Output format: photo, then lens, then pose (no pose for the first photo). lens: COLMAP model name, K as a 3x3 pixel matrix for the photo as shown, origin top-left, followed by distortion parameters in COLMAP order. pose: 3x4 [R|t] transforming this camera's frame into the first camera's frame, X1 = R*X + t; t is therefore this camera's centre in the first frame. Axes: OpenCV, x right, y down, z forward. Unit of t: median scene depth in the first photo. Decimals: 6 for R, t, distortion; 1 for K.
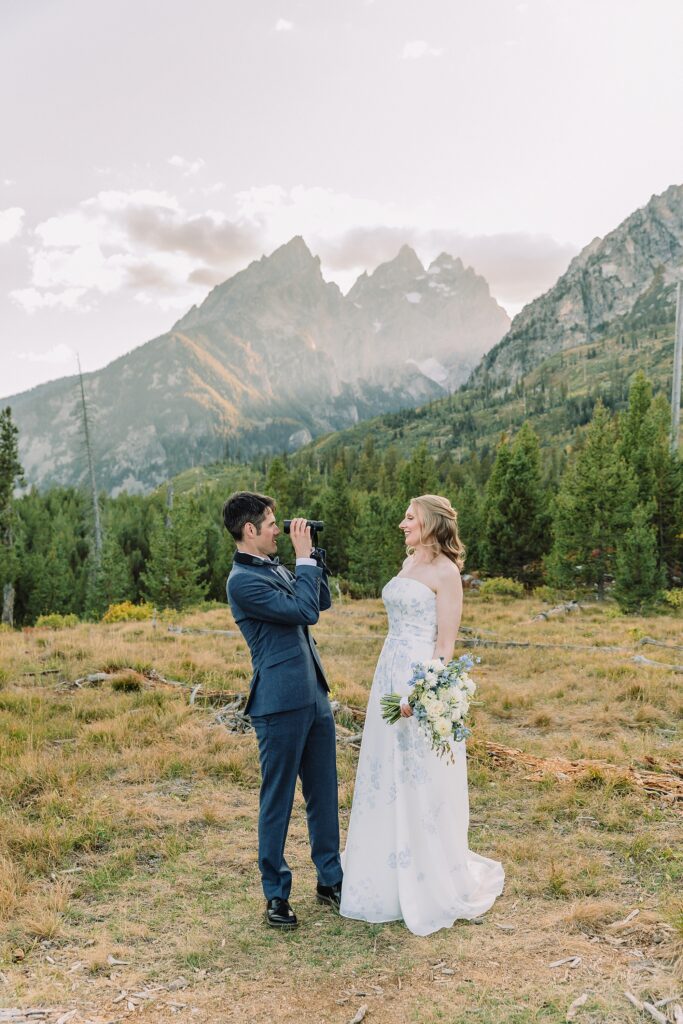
lens RADIAL K [[1041.3, 0, 341.5], [0, 1041.3, 512.0], [0, 0, 1]] dist [-0.001562, 0.013230]
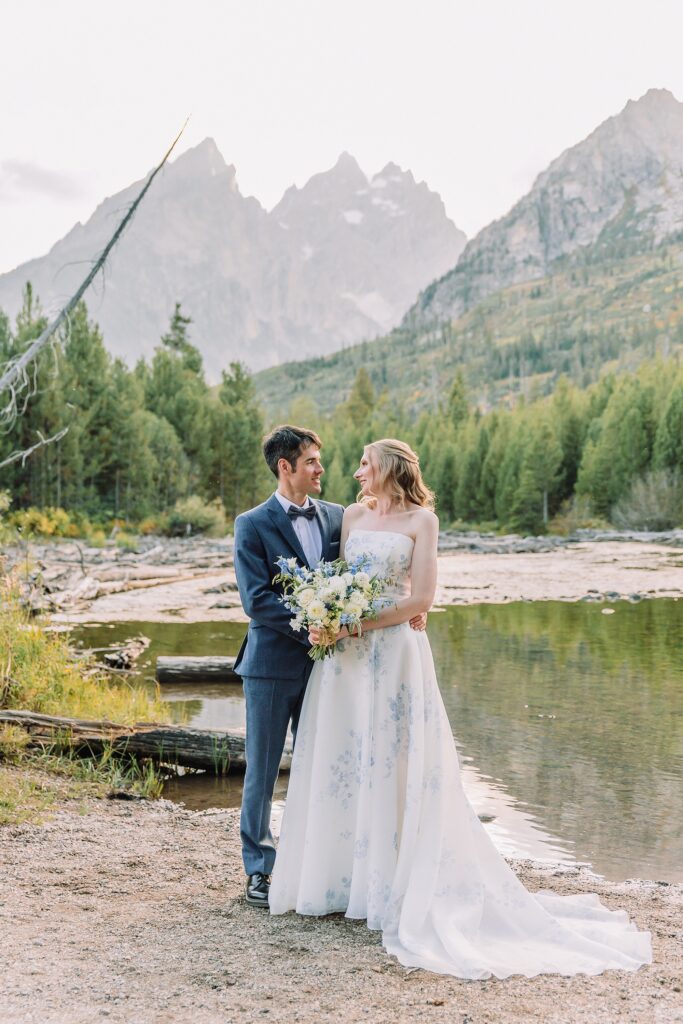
lens RADIAL K [[1396.3, 0, 401.0], [0, 1396.3, 510.8], [0, 0, 1]] dist [-0.005539, -0.010417]
pose [[0.999155, 0.008890, 0.040133, 0.080632], [-0.009476, 0.999851, 0.014433, 0.007005], [-0.039998, -0.014801, 0.999090, -0.105402]]
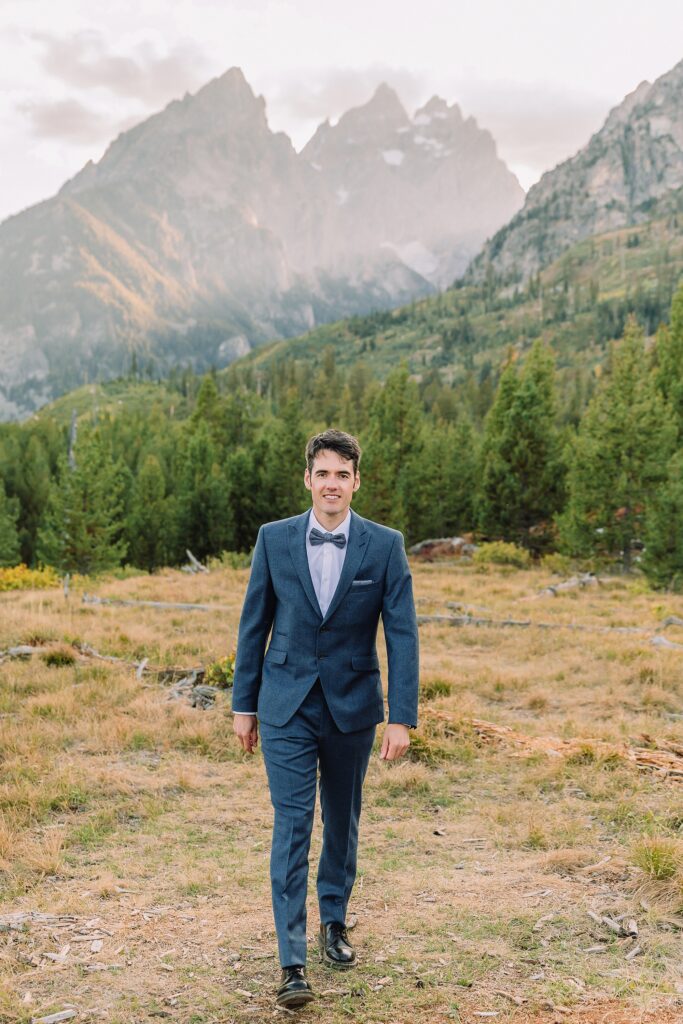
lens RADIAL K [[1419.5, 0, 345.7], [0, 1419.5, 511.7], [0, 0, 1]] dist [0.010659, 0.010886]
pose [[0.999022, 0.017069, 0.040799, -0.000276], [-0.018820, 0.998901, 0.042914, -0.000137], [-0.040021, -0.043640, 0.998245, -0.002400]]
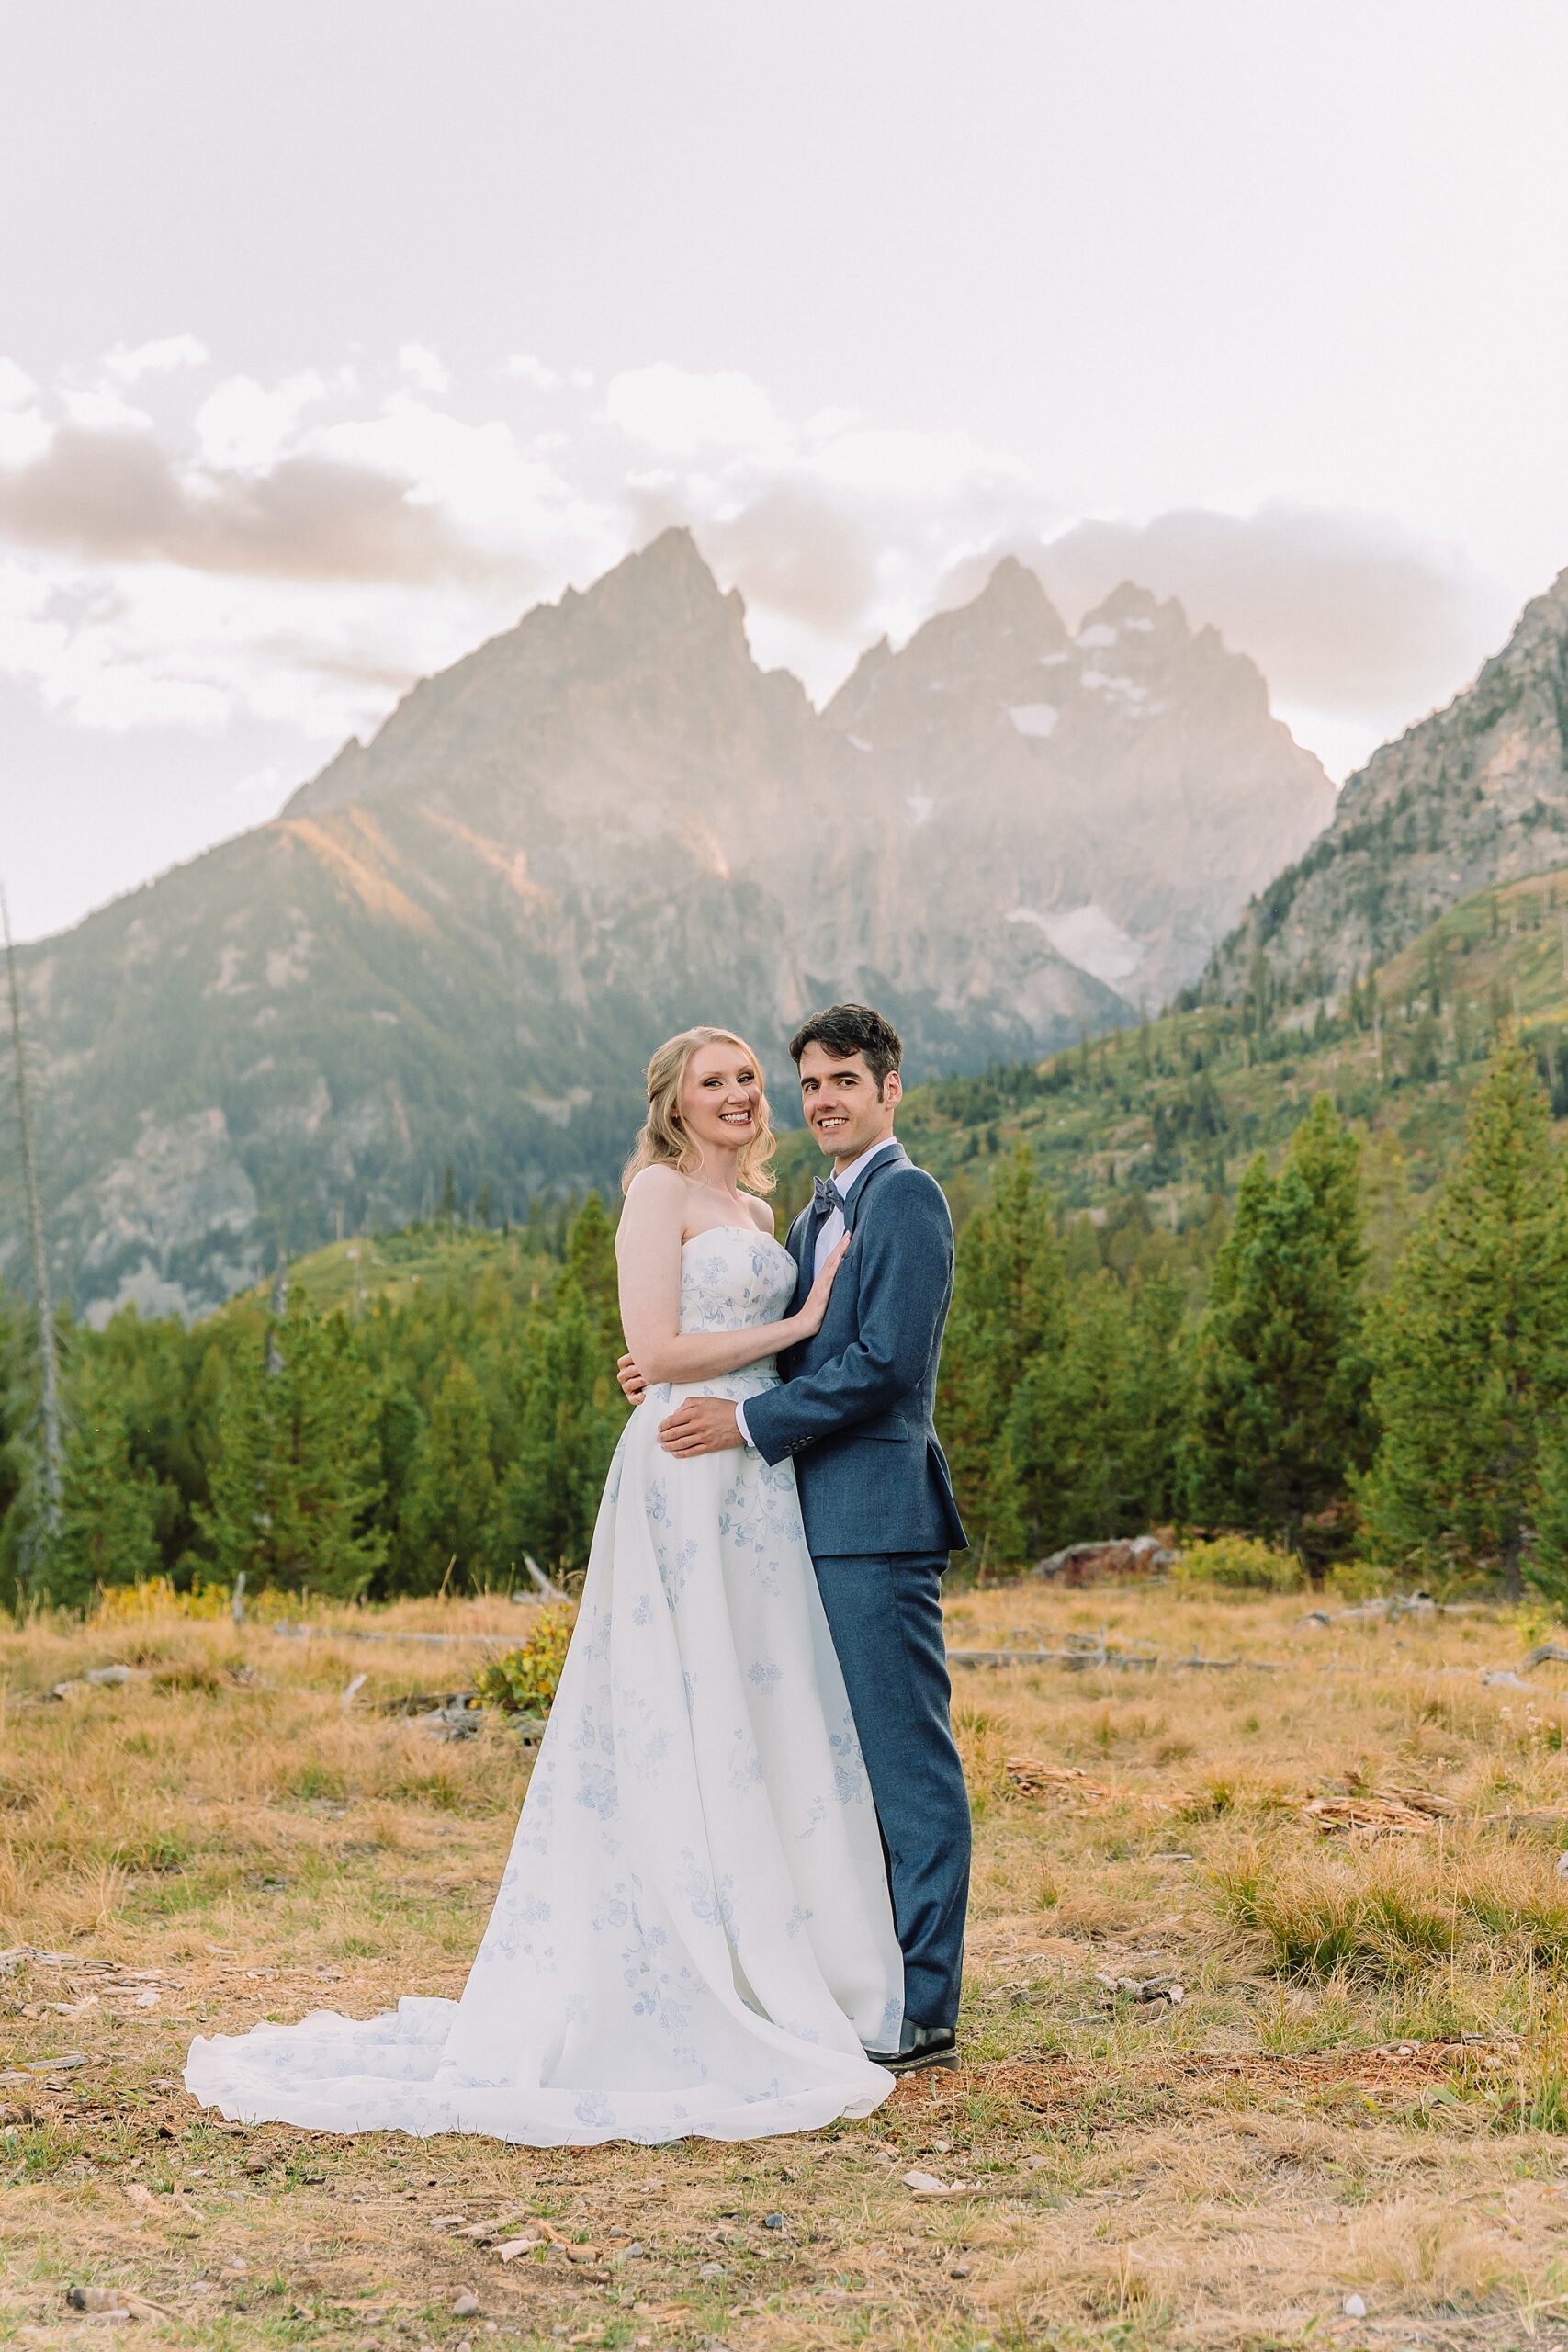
lens RADIAL K [[3276.5, 0, 784.0], [0, 3276.5, 1176.0], [0, 0, 1]] dist [0.017197, 0.022326]
pose [[0.999946, 0.007516, -0.007136, 0.000521], [-0.007958, 0.997914, -0.064066, 0.000649], [0.006640, 0.064120, 0.997920, -0.004212]]
